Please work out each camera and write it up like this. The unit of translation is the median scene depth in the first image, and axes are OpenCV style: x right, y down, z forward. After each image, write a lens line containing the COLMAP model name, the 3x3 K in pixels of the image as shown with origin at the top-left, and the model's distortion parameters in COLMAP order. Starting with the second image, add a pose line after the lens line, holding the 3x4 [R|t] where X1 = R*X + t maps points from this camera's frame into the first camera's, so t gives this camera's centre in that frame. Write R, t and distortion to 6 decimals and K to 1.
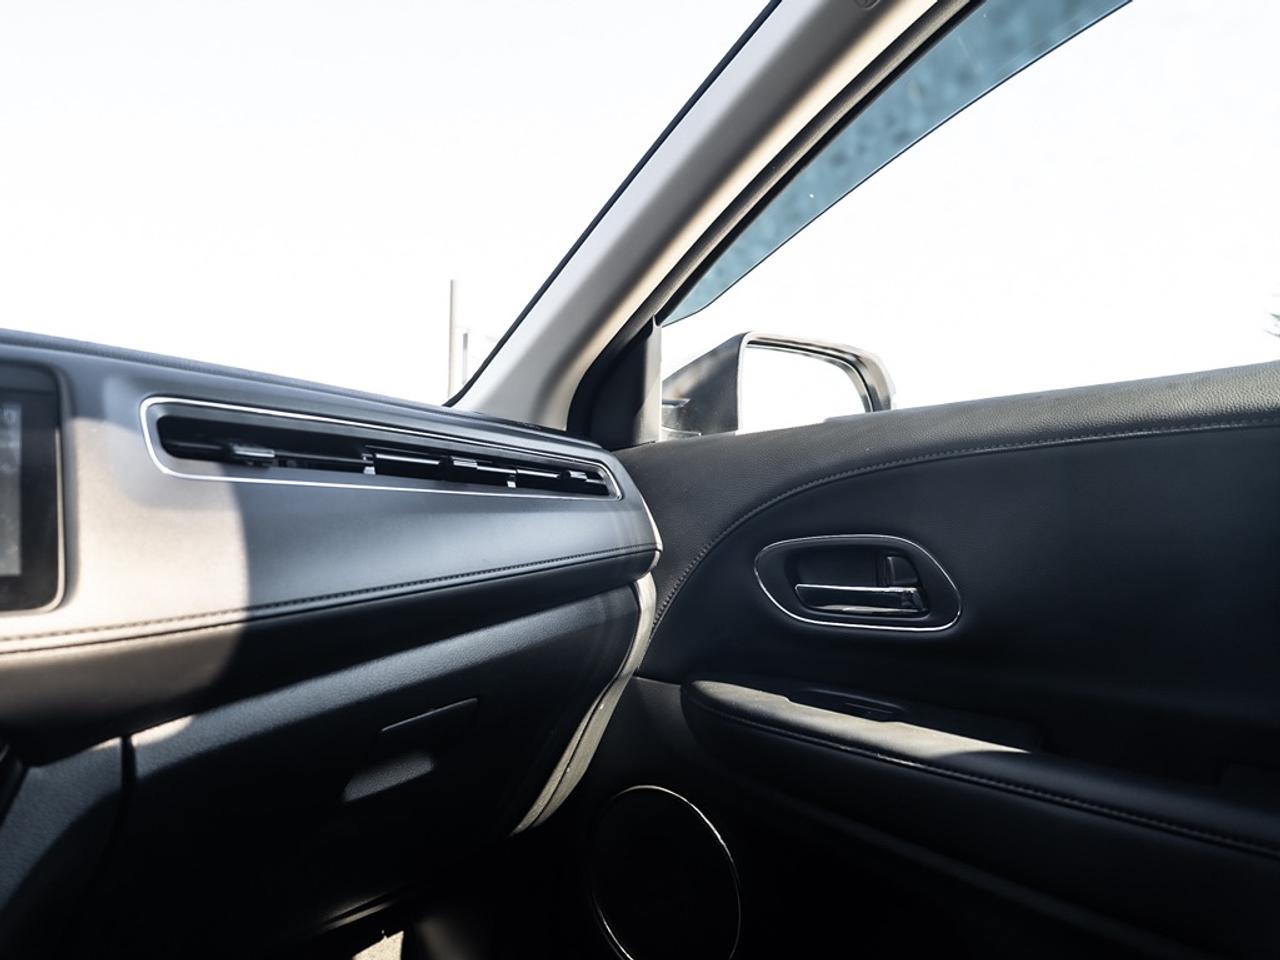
lens RADIAL K [[795.8, 0, 611.8], [0, 795.8, 485.6], [0, 0, 1]] dist [-0.003690, -0.002800]
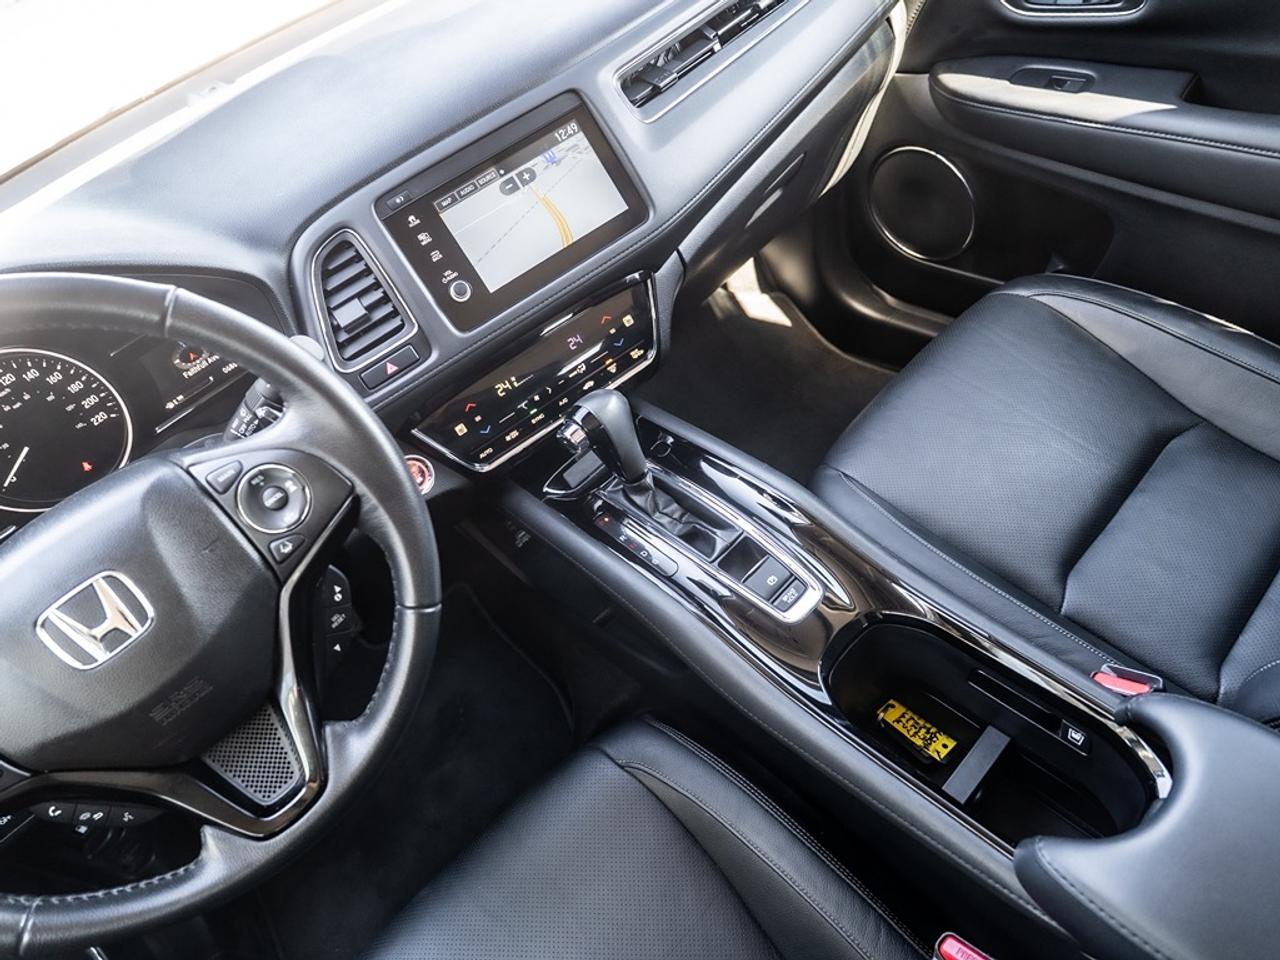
lens RADIAL K [[788.5, 0, 659.1], [0, 788.5, 480.0], [0, 0, 1]] dist [-0.016601, -0.001507]
pose [[0.950393, -0.113081, -0.289768, -0.043271], [0.295066, 0.622550, 0.724823, -0.443625], [0.098431, -0.774367, 0.625034, -0.441432]]
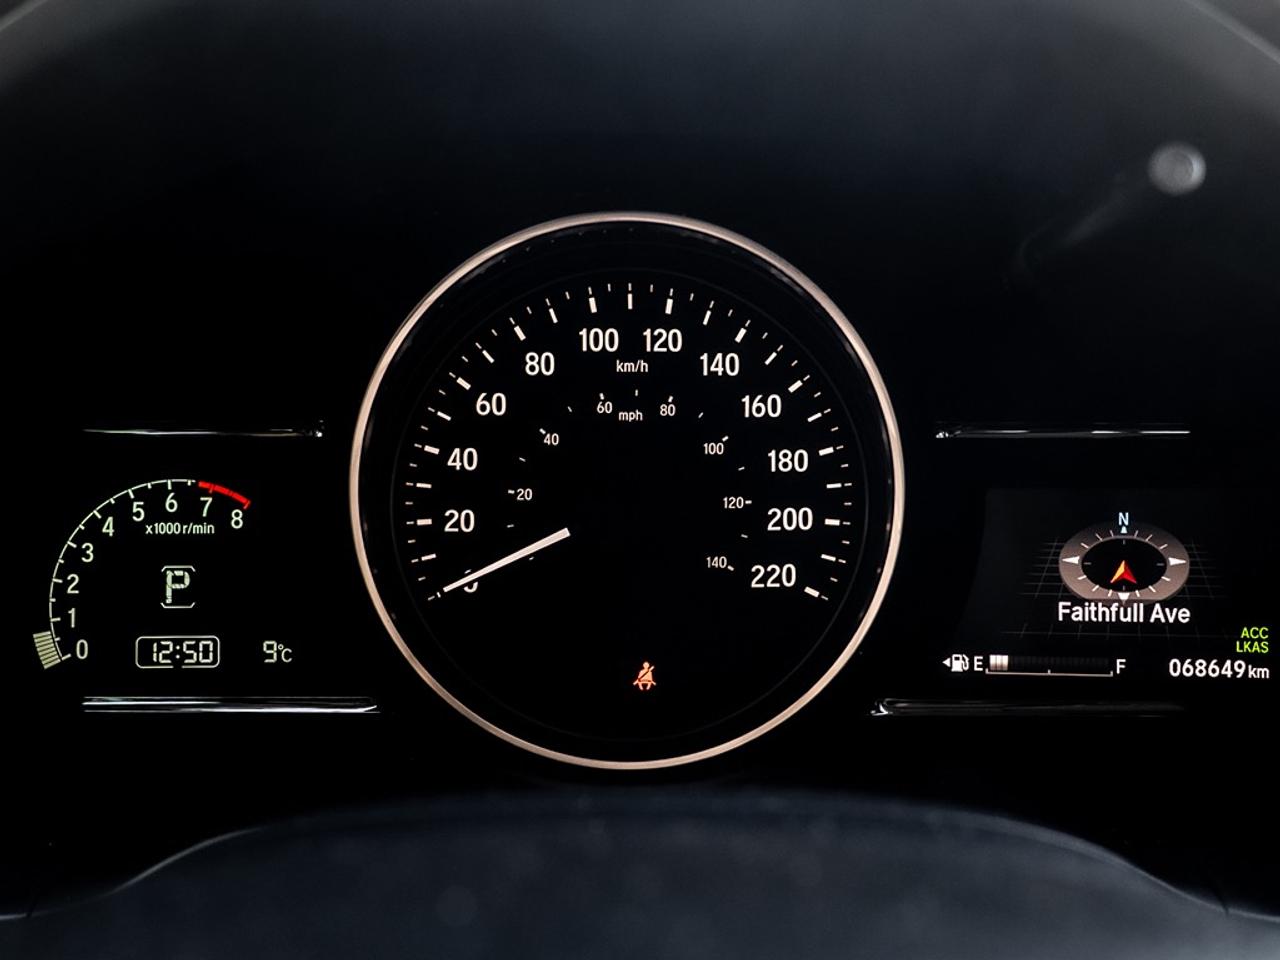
lens RADIAL K [[795.8, 0, 640.9], [0, 795.8, 485.2], [0, 0, 1]] dist [-0.003690, -0.002800]
pose [[0.639681, 0.210381, -0.739288, -0.757929], [0.058623, 0.945659, 0.319833, -0.140209], [0.766401, -0.247931, 0.592587, -0.071443]]
